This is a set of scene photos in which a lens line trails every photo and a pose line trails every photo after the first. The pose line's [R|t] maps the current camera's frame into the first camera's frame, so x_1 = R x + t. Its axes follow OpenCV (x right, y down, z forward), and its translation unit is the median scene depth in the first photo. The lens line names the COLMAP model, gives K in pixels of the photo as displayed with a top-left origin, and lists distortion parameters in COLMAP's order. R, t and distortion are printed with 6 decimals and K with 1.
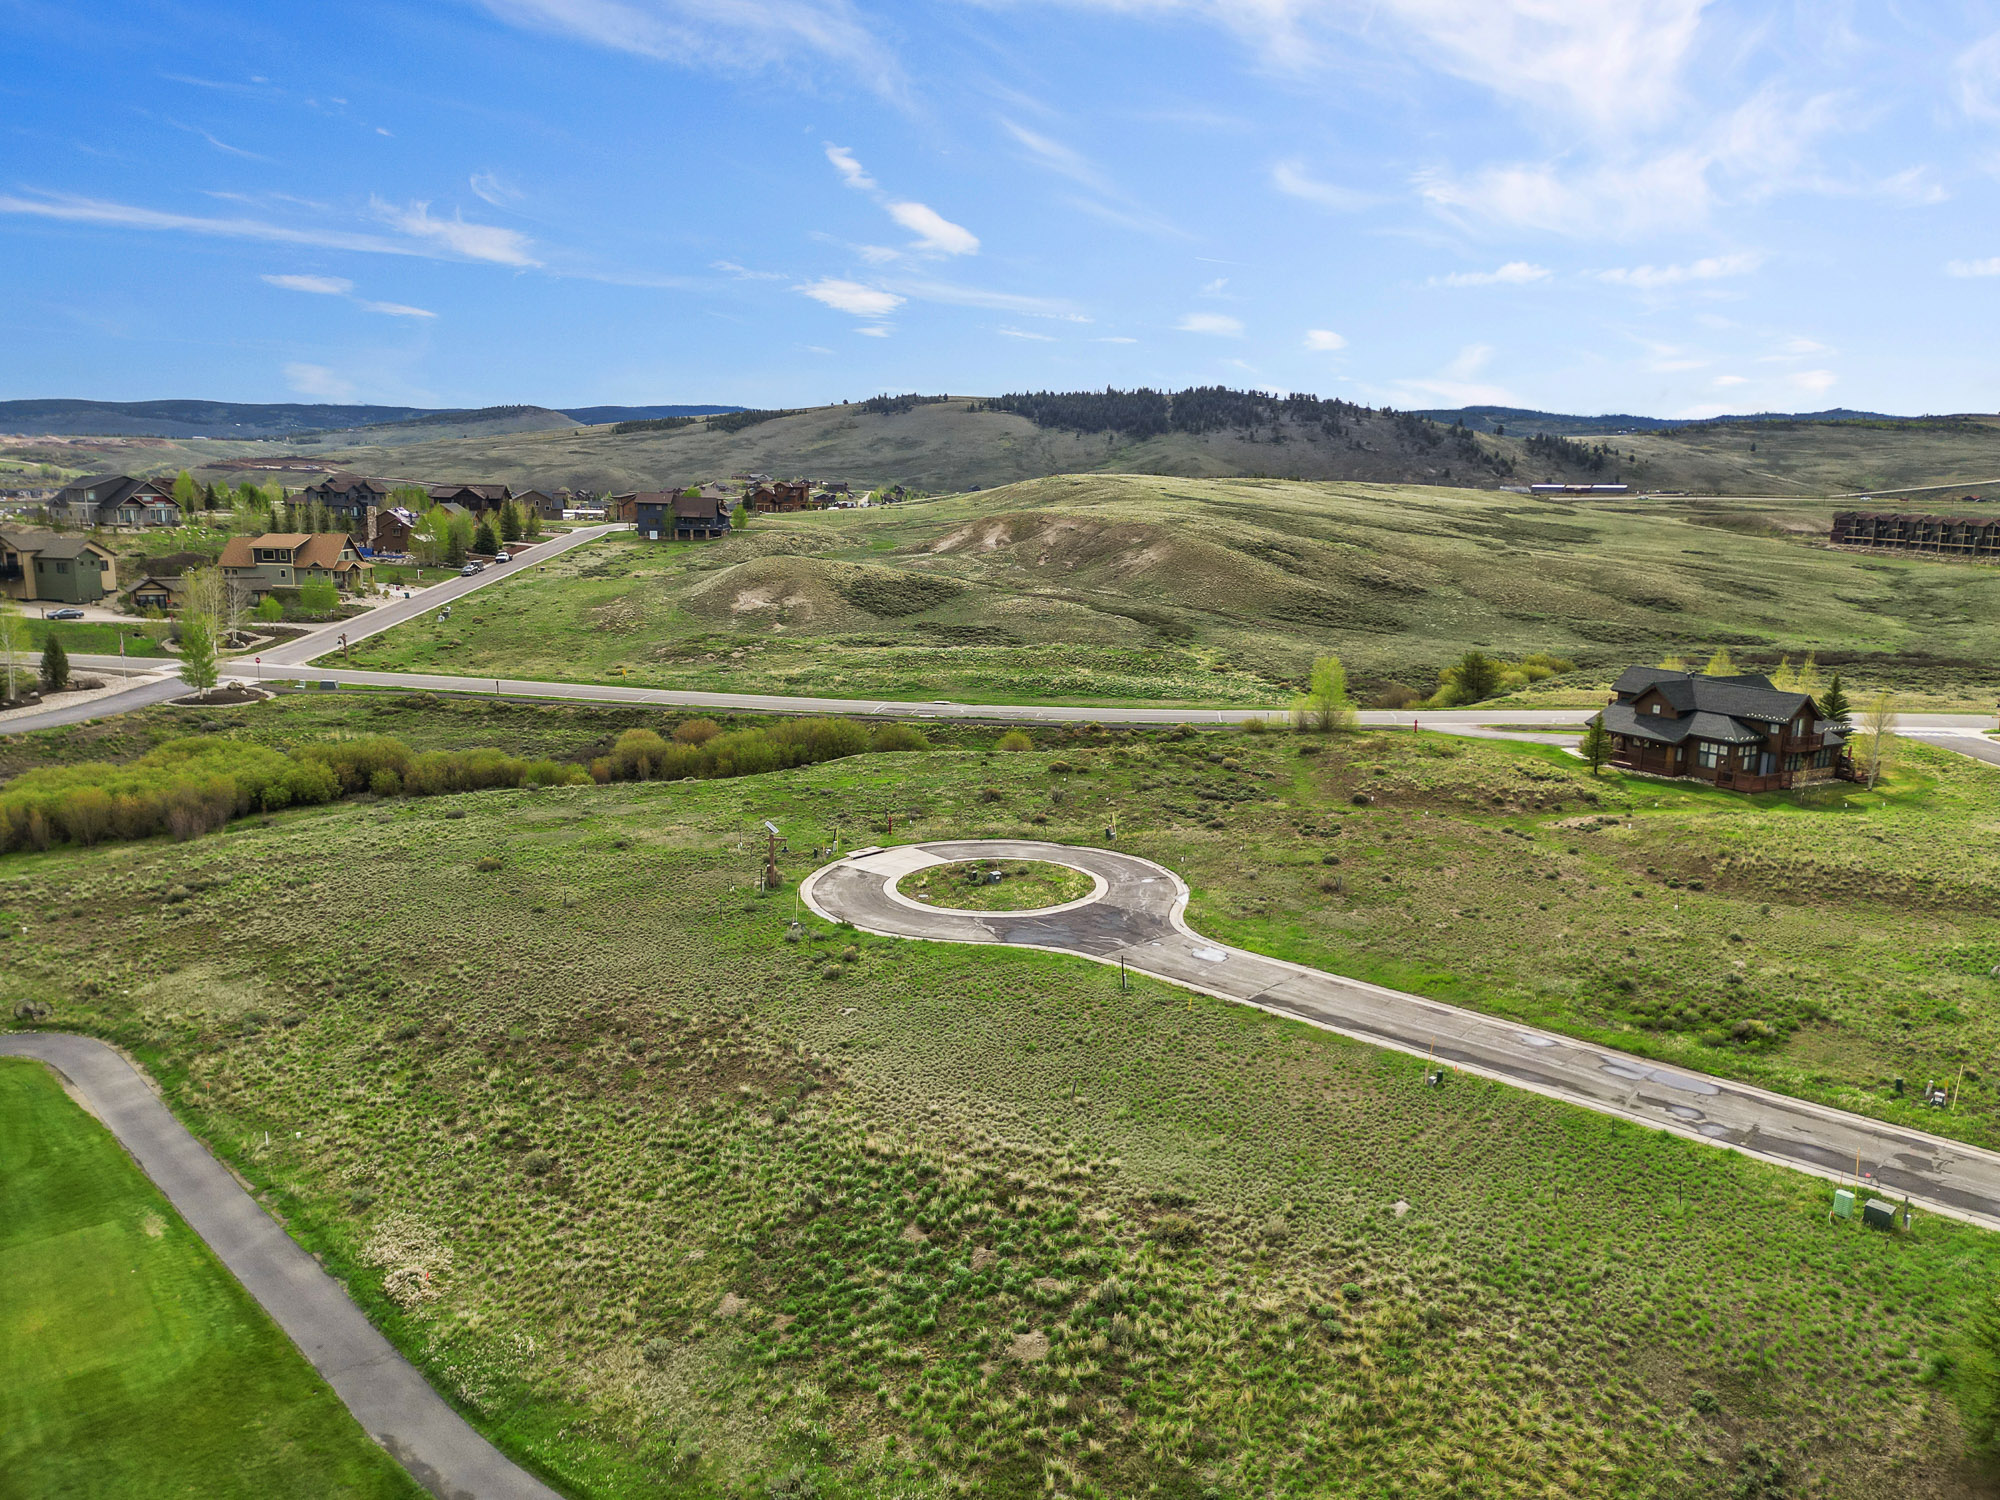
lens RADIAL K [[1387.2, 0, 1008.2], [0, 1387.2, 751.3], [0, 0, 1]] dist [0.086438, -0.088907]
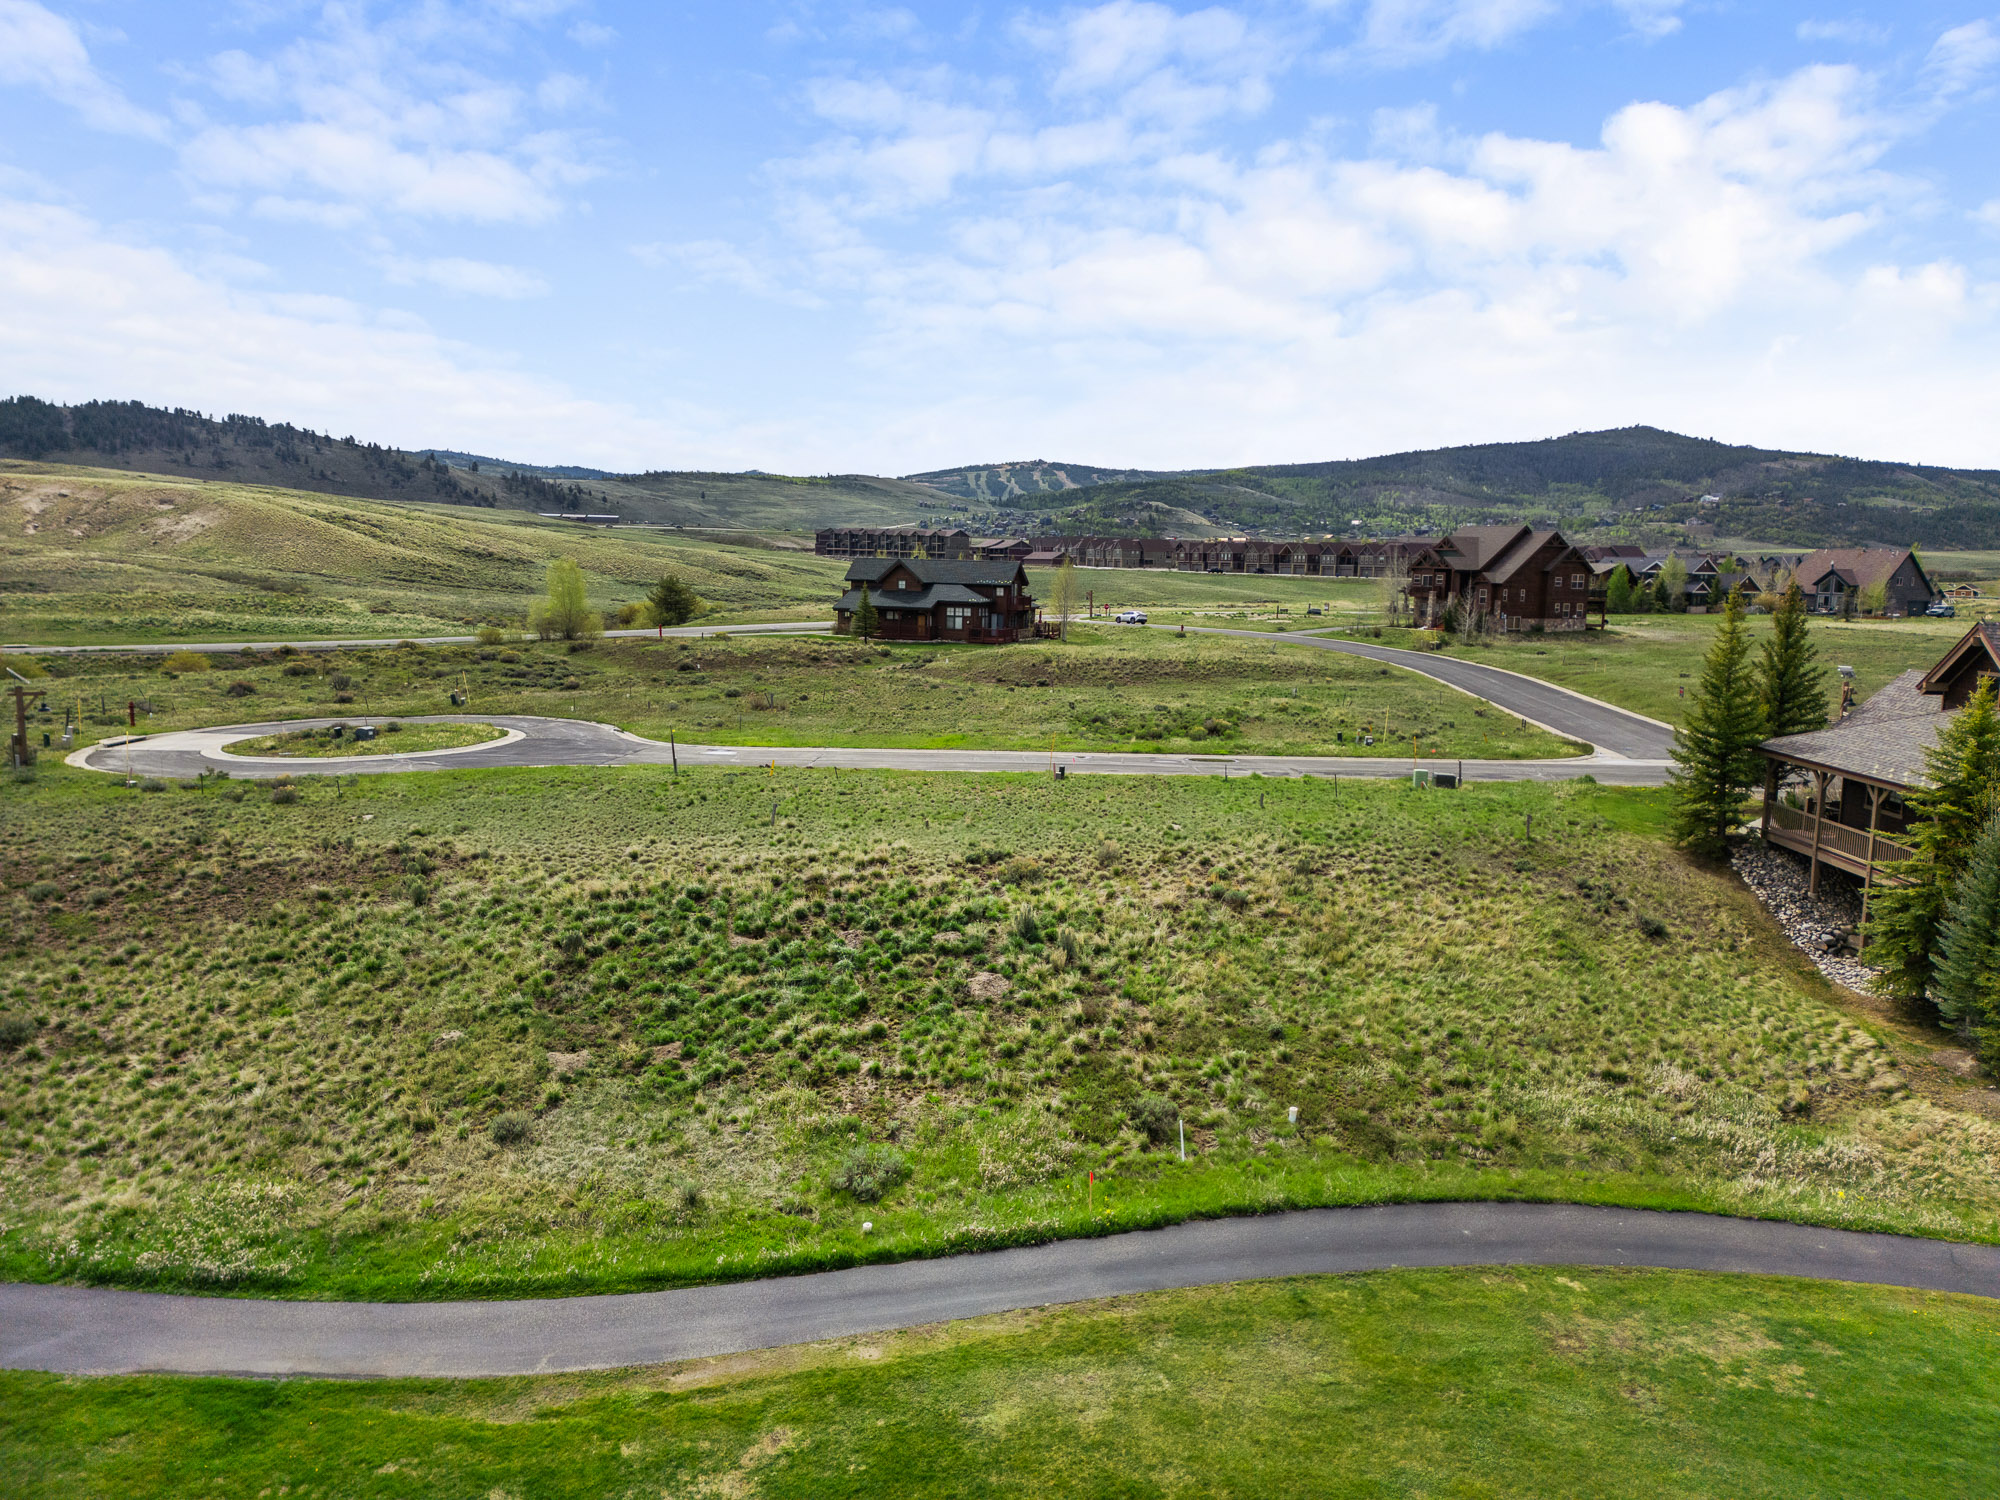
lens RADIAL K [[1387.2, 0, 1008.2], [0, 1387.2, 751.3], [0, 0, 1]] dist [0.086438, -0.088907]
pose [[0.765238, -0.091189, 0.637256, -0.044968], [0.113026, 0.993571, 0.006451, 0.025983], [-0.633748, 0.067090, 0.770625, 0.032302]]
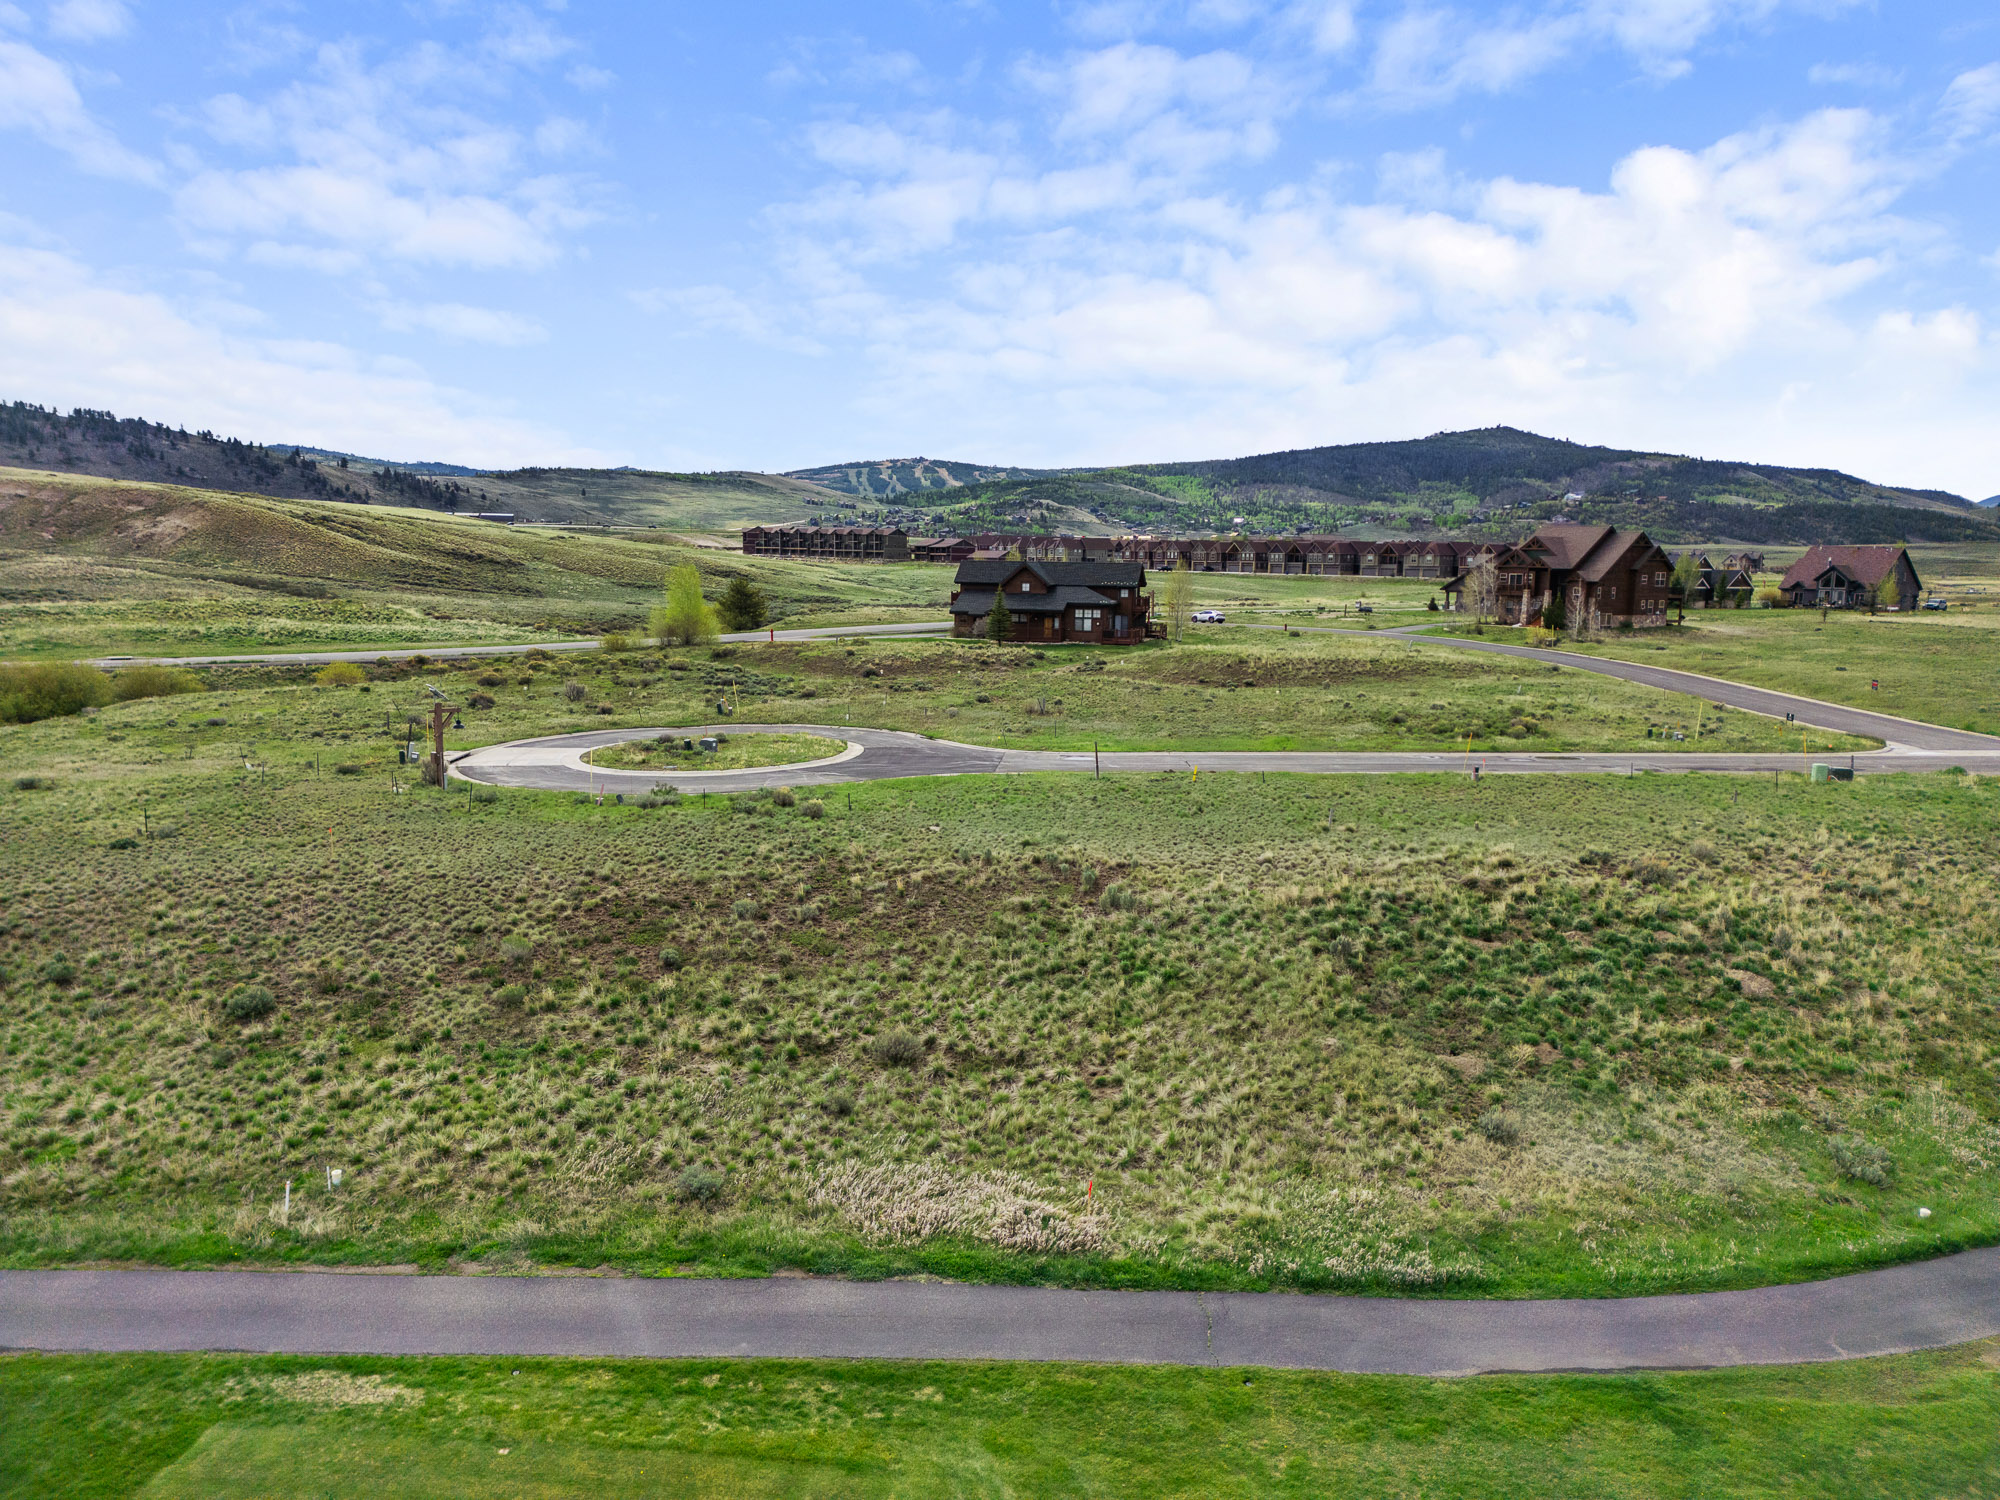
lens RADIAL K [[1387.2, 0, 1008.2], [0, 1387.2, 751.3], [0, 0, 1]] dist [0.086438, -0.088907]
pose [[0.705487, -0.104558, 0.700968, -0.082529], [0.128295, 0.991558, 0.018781, 0.019291], [-0.697014, 0.076681, 0.712945, 0.063738]]
